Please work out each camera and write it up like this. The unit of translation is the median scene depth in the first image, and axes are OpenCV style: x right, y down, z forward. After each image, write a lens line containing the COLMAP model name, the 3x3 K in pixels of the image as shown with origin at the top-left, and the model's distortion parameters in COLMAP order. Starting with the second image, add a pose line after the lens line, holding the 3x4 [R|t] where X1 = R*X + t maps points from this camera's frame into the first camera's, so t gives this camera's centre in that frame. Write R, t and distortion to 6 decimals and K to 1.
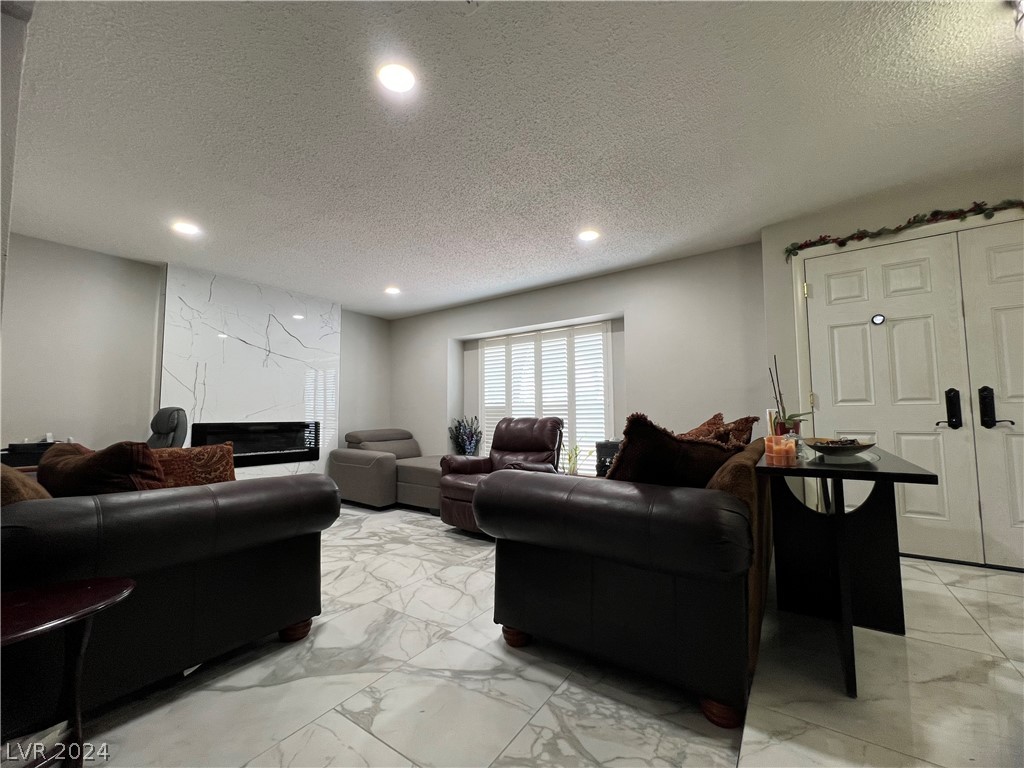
lens RADIAL K [[410.5, 0, 514.3], [0, 410.5, 388.6], [0, 0, 1]] dist [-0.003402, 0.001450]
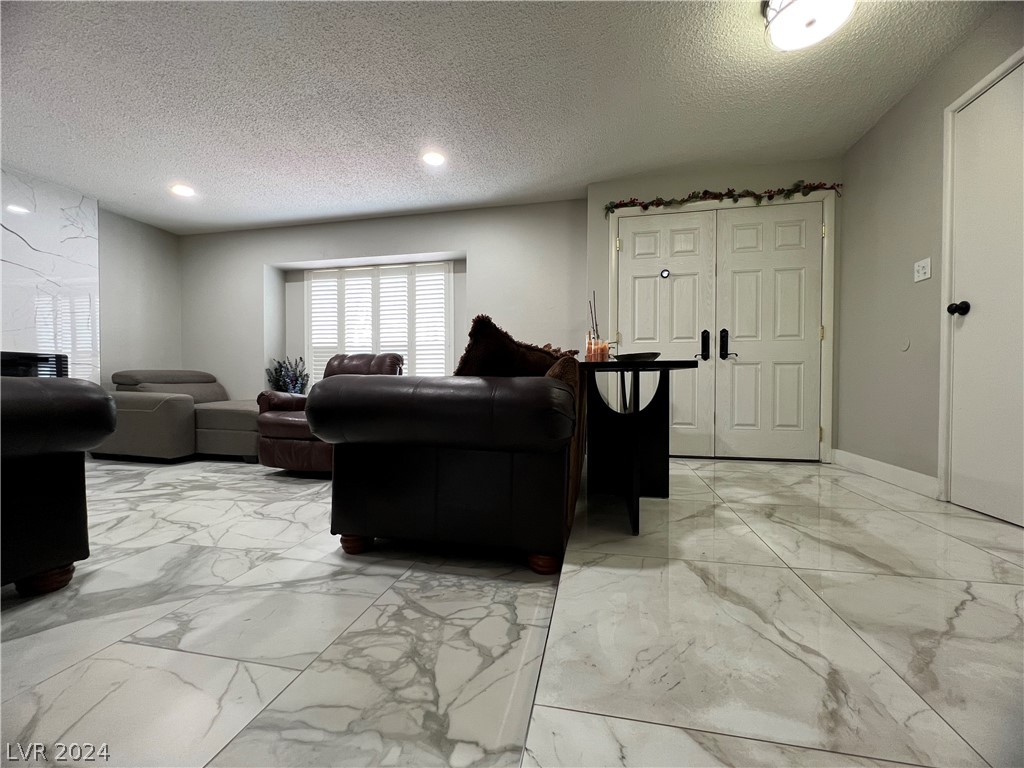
lens RADIAL K [[410.5, 0, 514.3], [0, 410.5, 388.6], [0, 0, 1]] dist [-0.003402, 0.001450]
pose [[0.923471, 0.002494, 0.383660, -0.016020], [-0.035004, 0.996356, 0.077779, 0.103026], [-0.382068, -0.085256, 0.920193, -0.004838]]
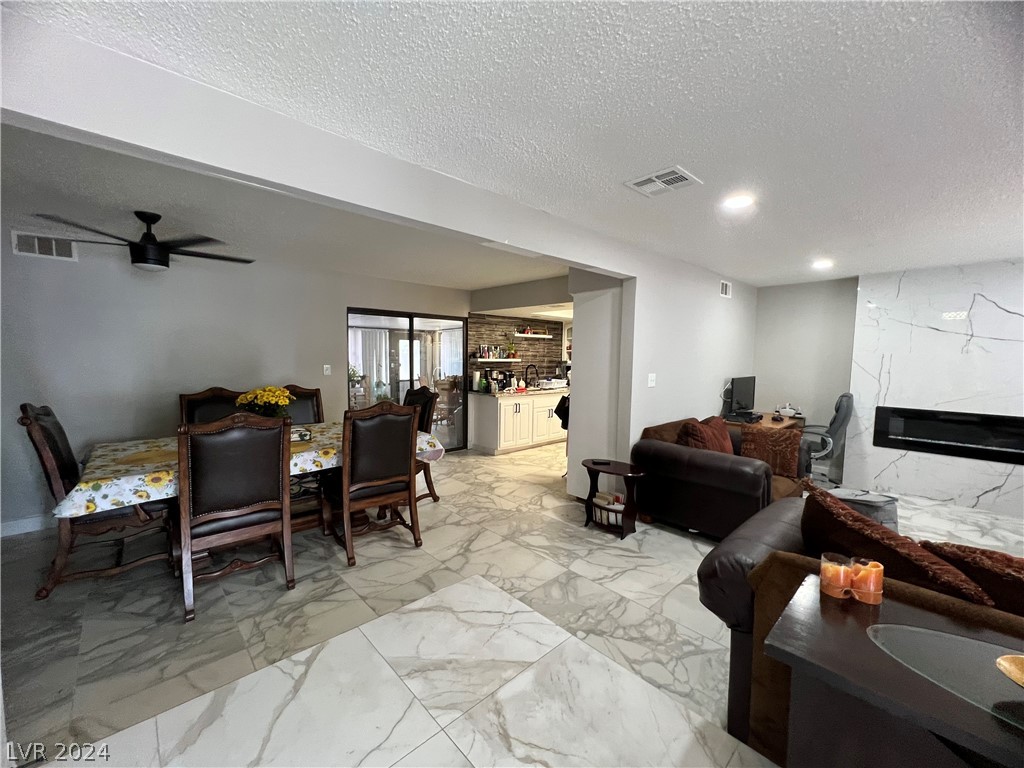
lens RADIAL K [[410.5, 0, 514.3], [0, 410.5, 388.6], [0, 0, 1]] dist [-0.003402, 0.001450]
pose [[-0.210014, 0.085453, -0.973957, 0.876694], [0.056154, 0.995583, 0.075242, -0.169477], [0.976084, -0.038889, -0.213885, 0.338683]]
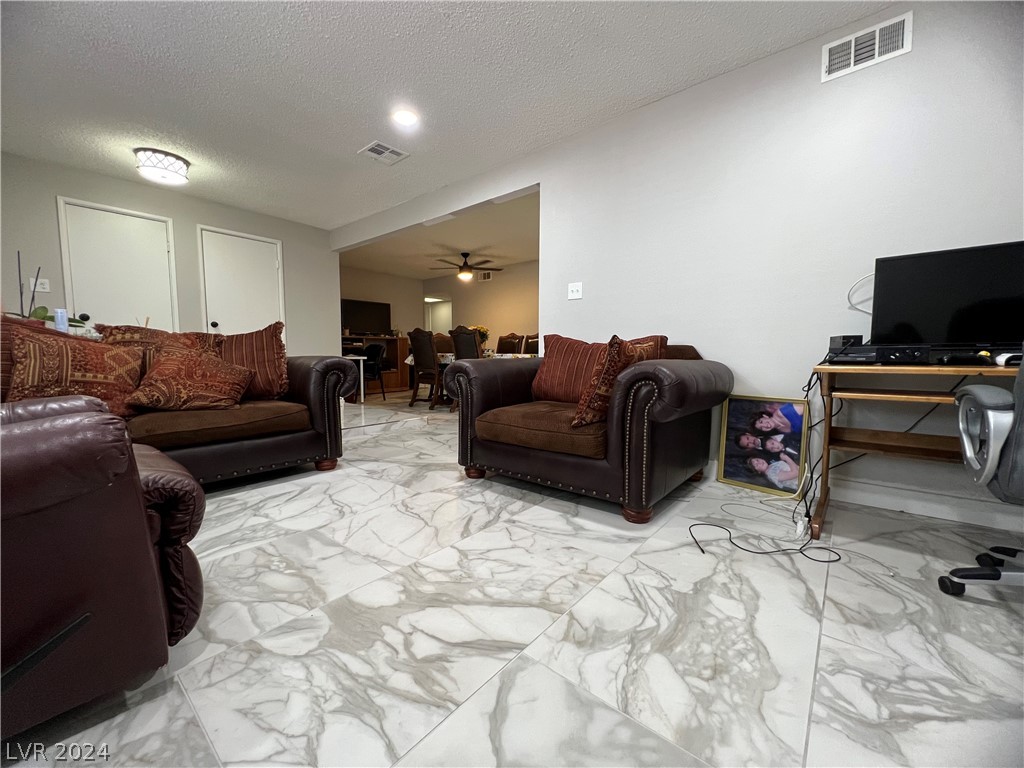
lens RADIAL K [[410.5, 0, 514.3], [0, 410.5, 388.6], [0, 0, 1]] dist [-0.003402, 0.001450]
pose [[-0.995893, -0.003766, 0.090457, -0.576941], [-0.002682, 0.999923, 0.012107, 0.211727], [-0.090496, 0.011815, -0.995827, 1.727222]]
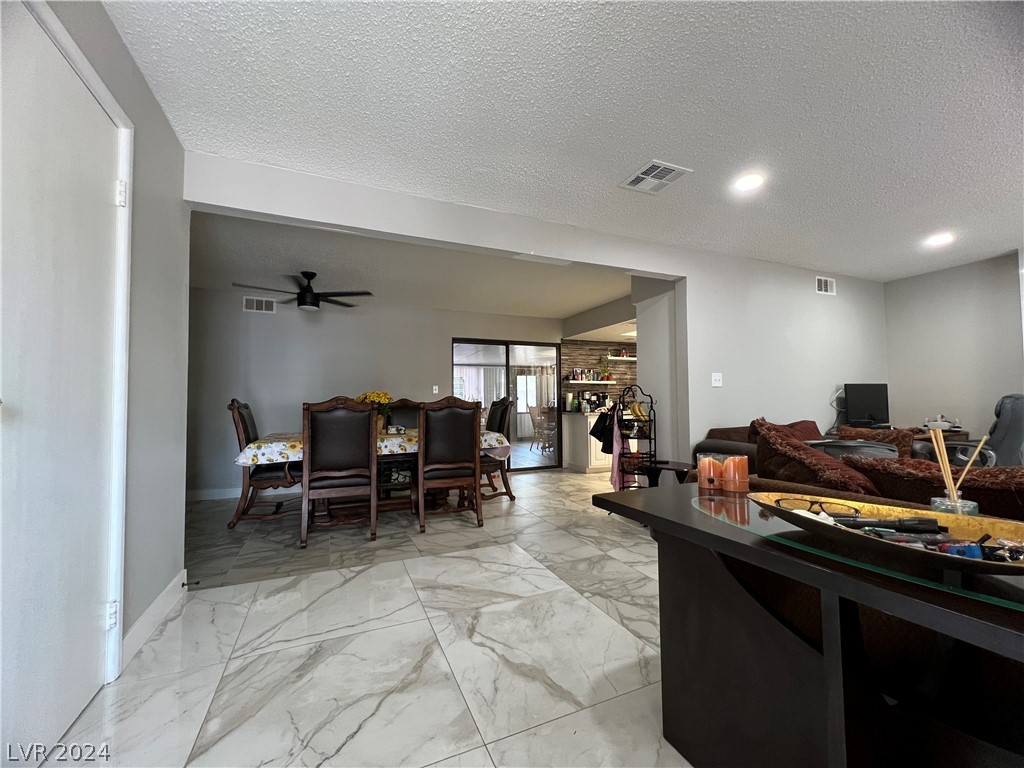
lens RADIAL K [[410.5, 0, 514.3], [0, 410.5, 388.6], [0, 0, 1]] dist [-0.003402, 0.001450]
pose [[-0.524203, -0.015529, -0.851452, 0.915604], [0.073978, 0.995224, -0.063696, 0.006064], [0.848374, -0.096378, -0.520551, 0.644300]]
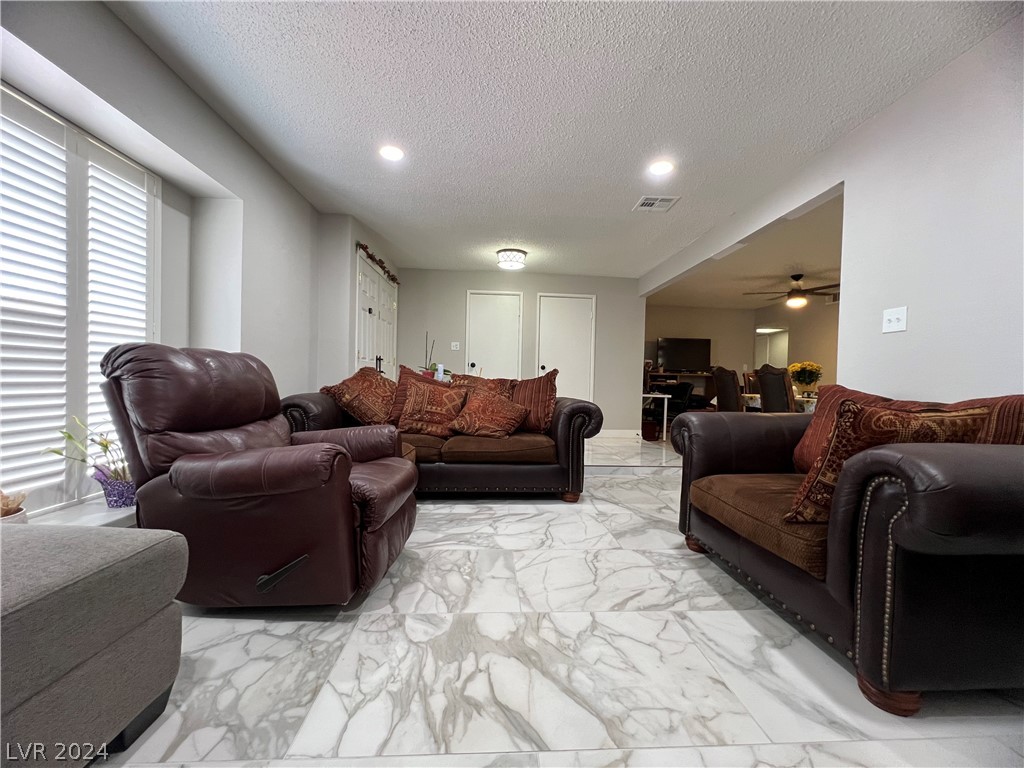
lens RADIAL K [[410.5, 0, 514.3], [0, 410.5, 388.6], [0, 0, 1]] dist [-0.003402, 0.001450]
pose [[-0.614358, -0.023016, 0.788691, -0.827932], [-0.075805, 0.996672, -0.029964, 0.157728], [-0.785377, -0.078195, -0.614059, 1.596374]]
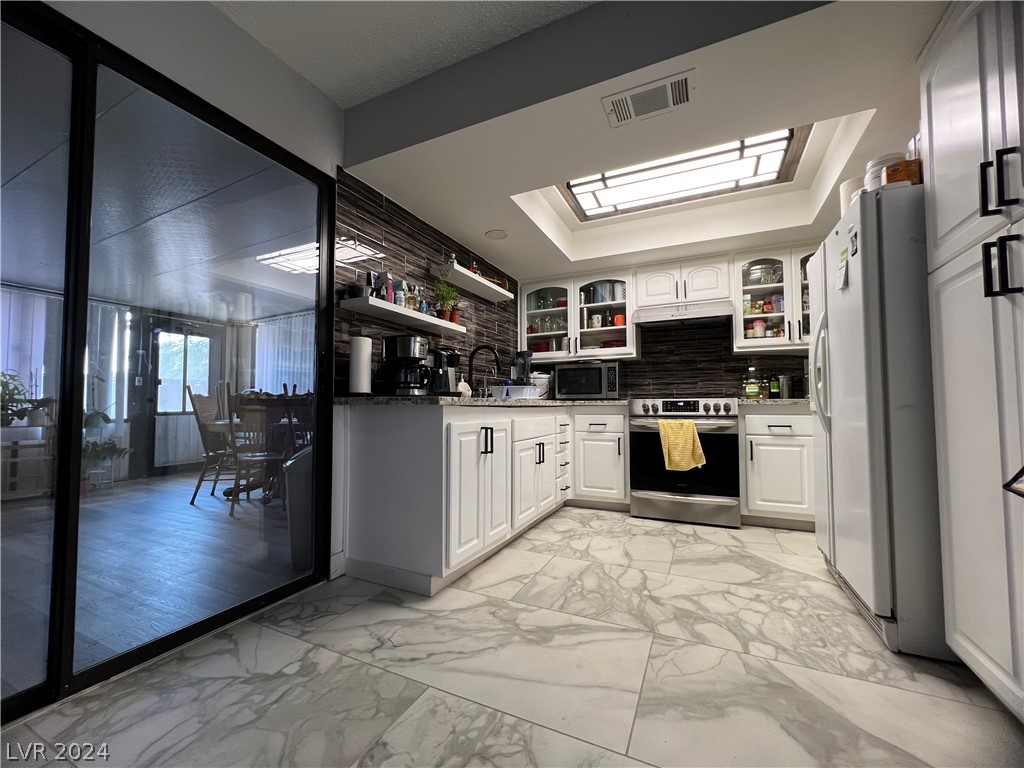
lens RADIAL K [[411.9, 0, 513.1], [0, 411.9, 389.1], [0, 0, 1]] dist [0.000084, -0.000069]
pose [[0.157394, -0.030519, -0.987064, -0.558393], [0.070863, 0.997295, -0.019536, 0.033759], [0.984990, -0.066872, 0.159131, -0.221017]]
